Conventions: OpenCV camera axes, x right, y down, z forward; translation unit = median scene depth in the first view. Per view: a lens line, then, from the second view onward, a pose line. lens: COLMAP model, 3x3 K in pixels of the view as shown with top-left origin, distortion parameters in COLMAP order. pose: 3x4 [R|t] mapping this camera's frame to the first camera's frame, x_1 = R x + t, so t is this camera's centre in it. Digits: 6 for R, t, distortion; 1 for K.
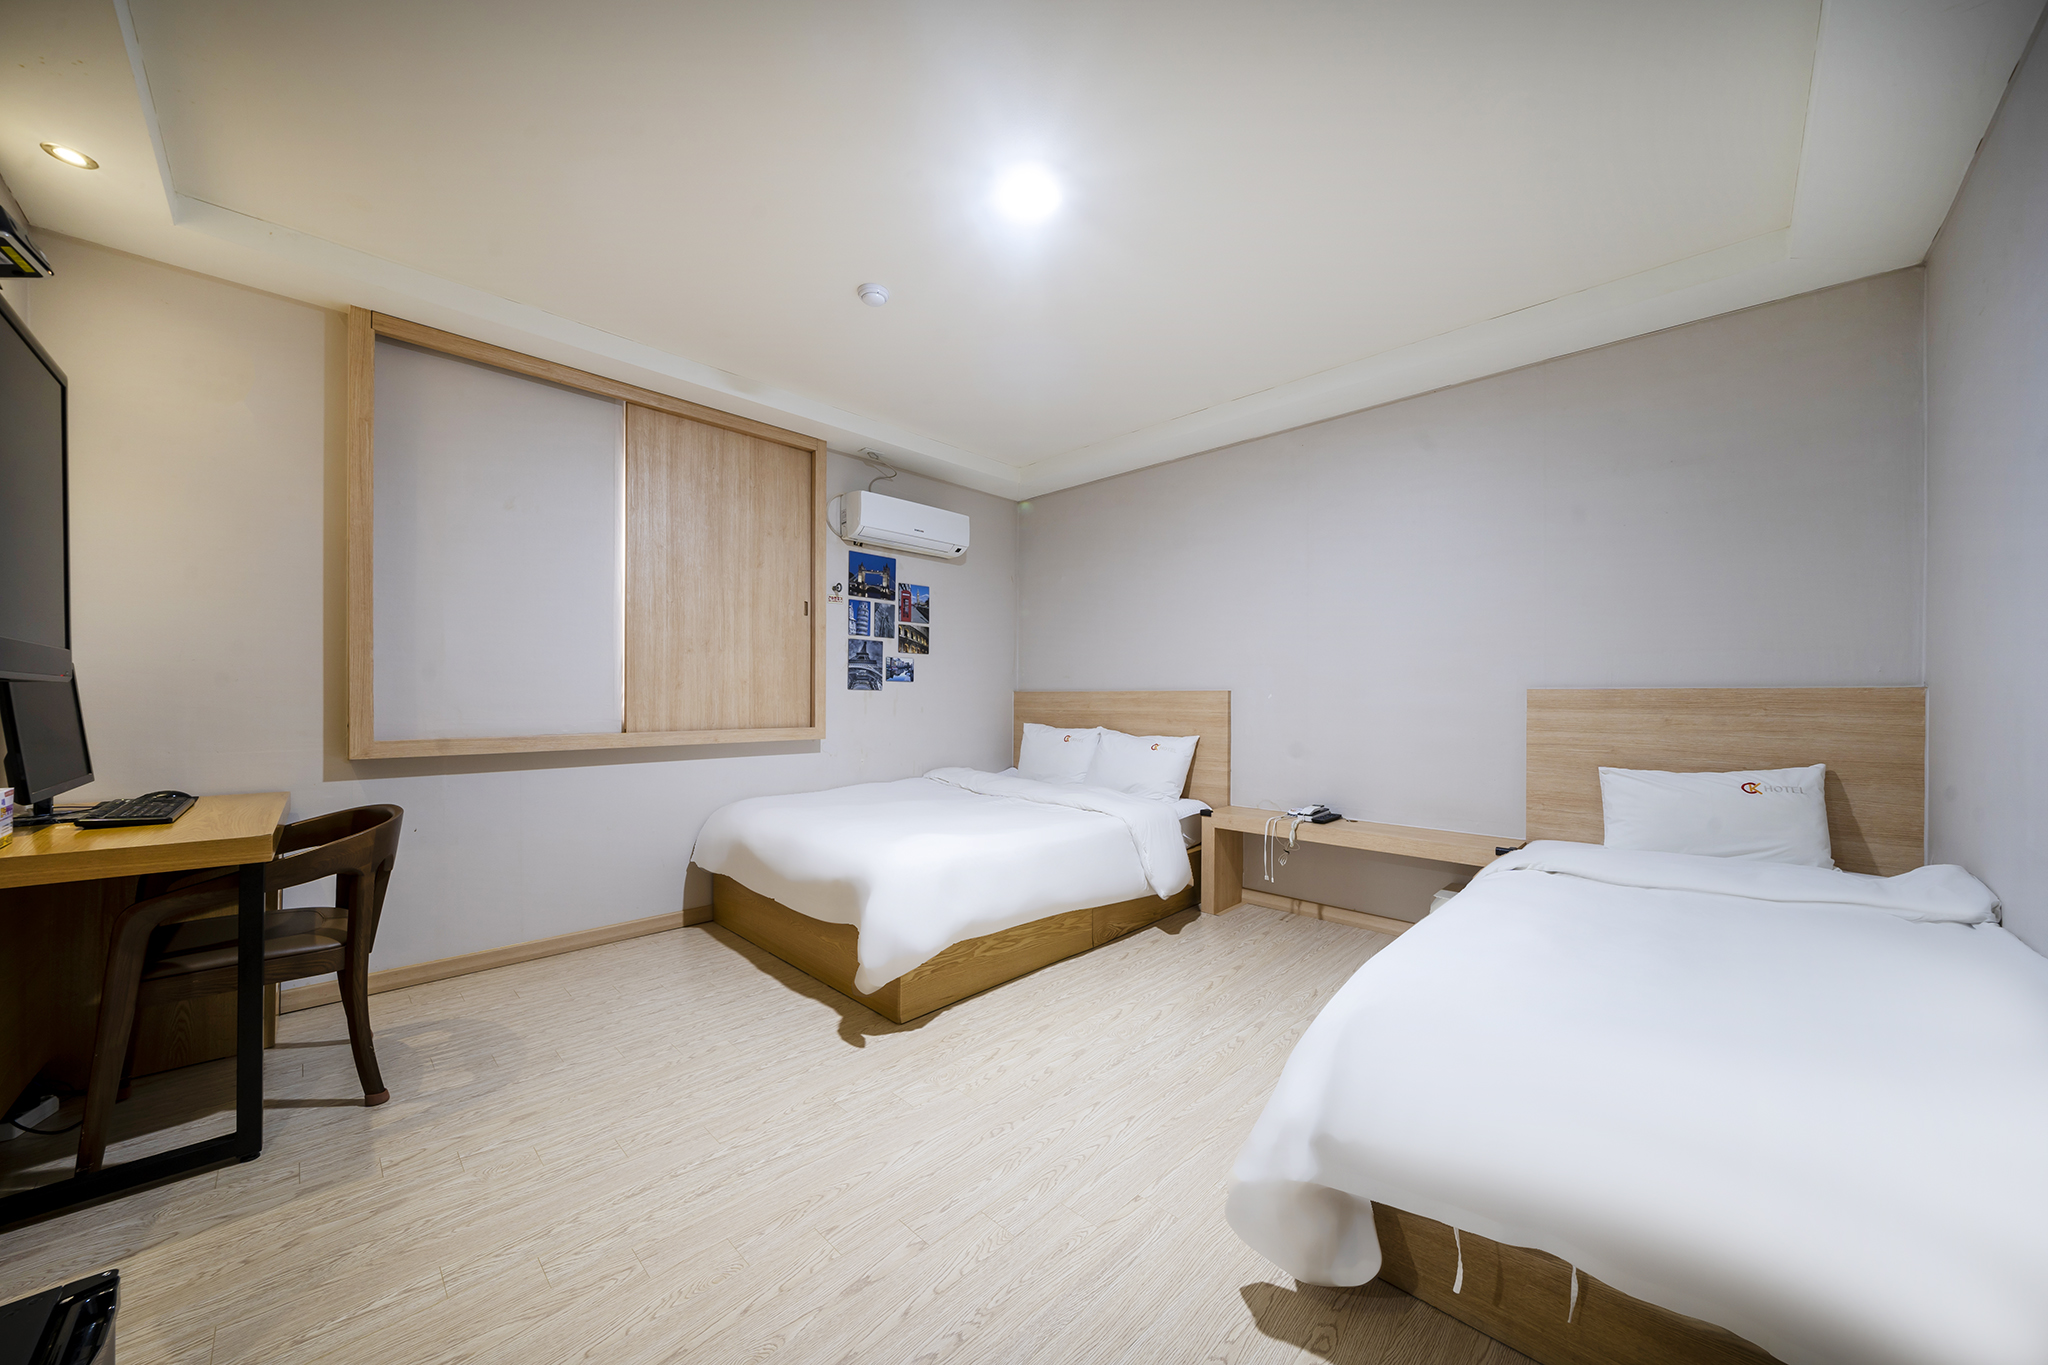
lens RADIAL K [[711.0, 0, 1016.8], [0, 711.0, 694.2], [0, 0, 1]] dist [-0.001372, -0.000115]
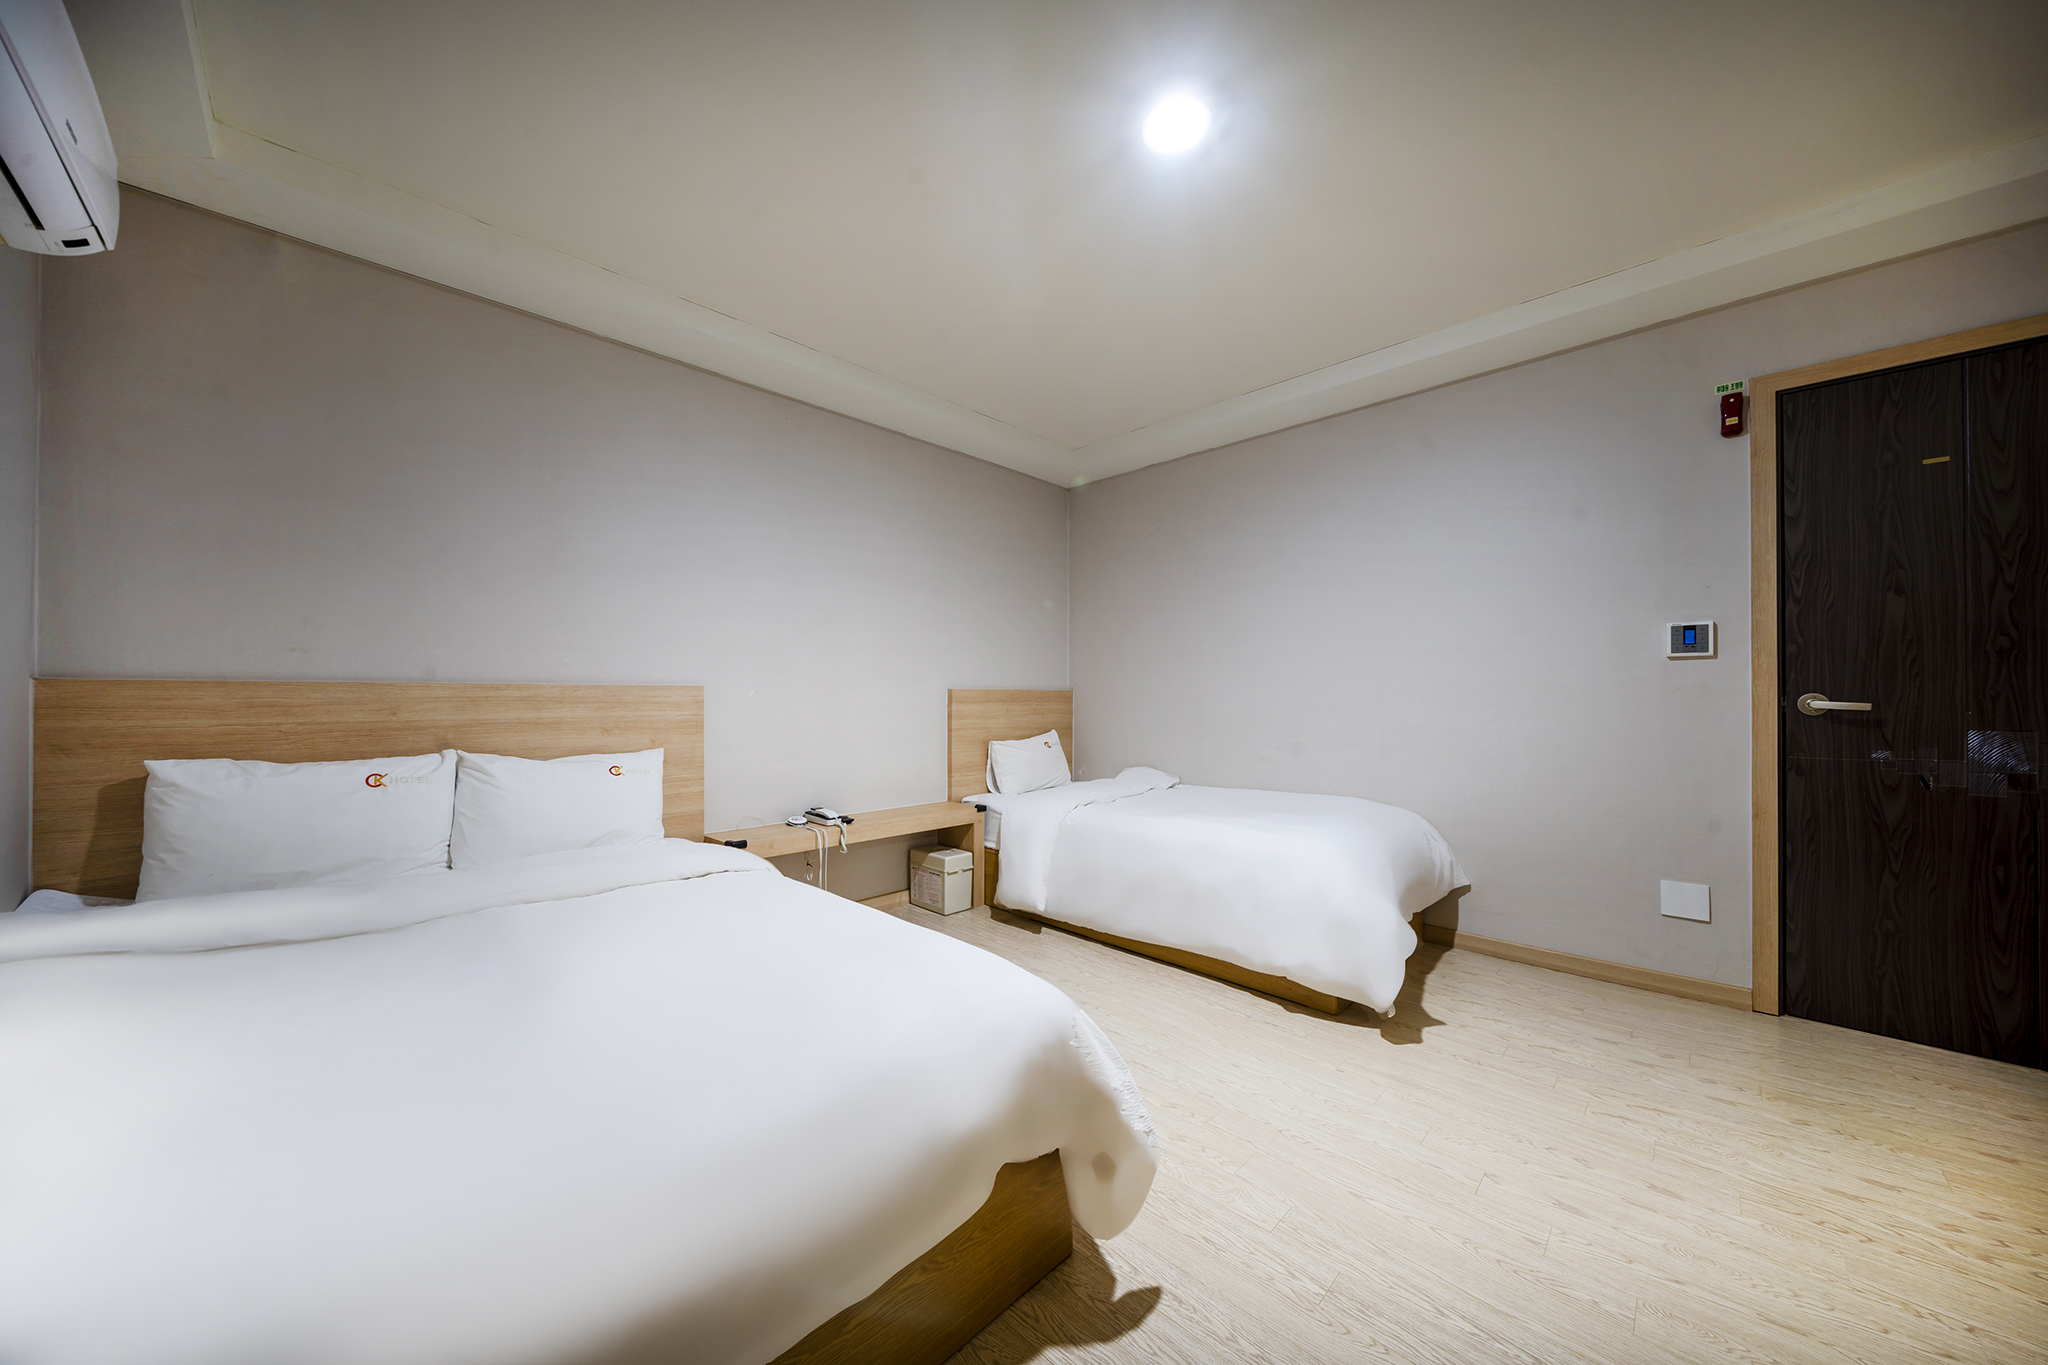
lens RADIAL K [[700.0, 0, 1019.1], [0, 700.0, 695.0], [0, 0, 1]] dist [-0.001341, -0.000088]
pose [[-0.003072, -0.002523, 0.999992, -0.424782], [-0.008002, 0.999965, 0.002499, -0.000017], [-0.999963, -0.007994, -0.003092, 0.596303]]
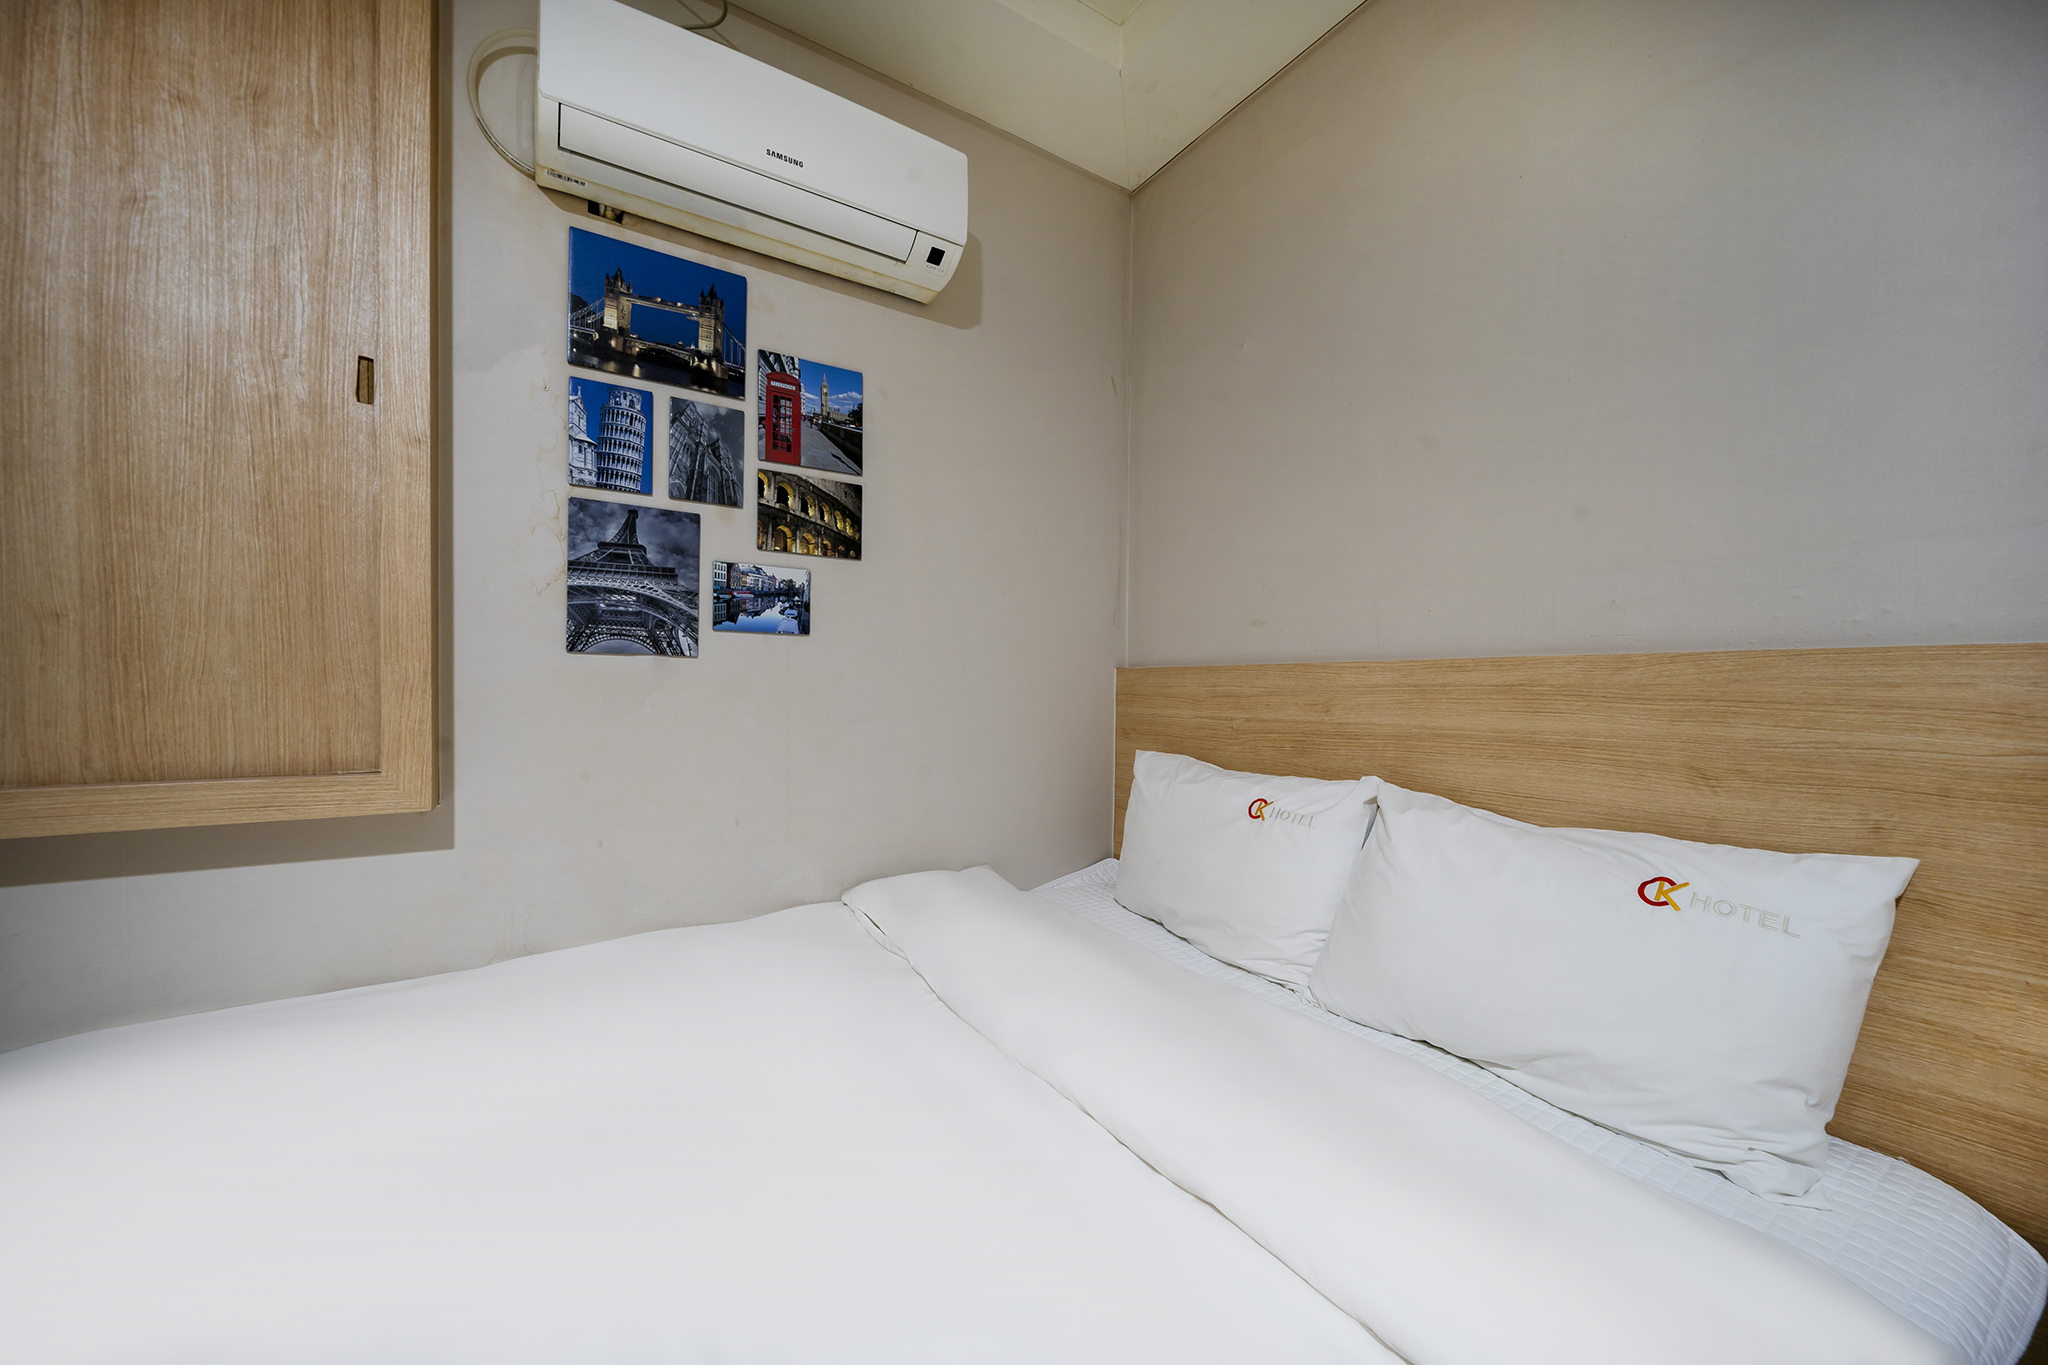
lens RADIAL K [[763.0, 0, 1019.2], [0, 763.0, 693.4], [0, 0, 1]] dist [-0.000144, -0.000024]
pose [[0.976938, 0.006328, -0.213429, 0.040185], [-0.004020, 0.999929, 0.011249, 0.007178], [0.213485, -0.010131, 0.976894, 0.673185]]
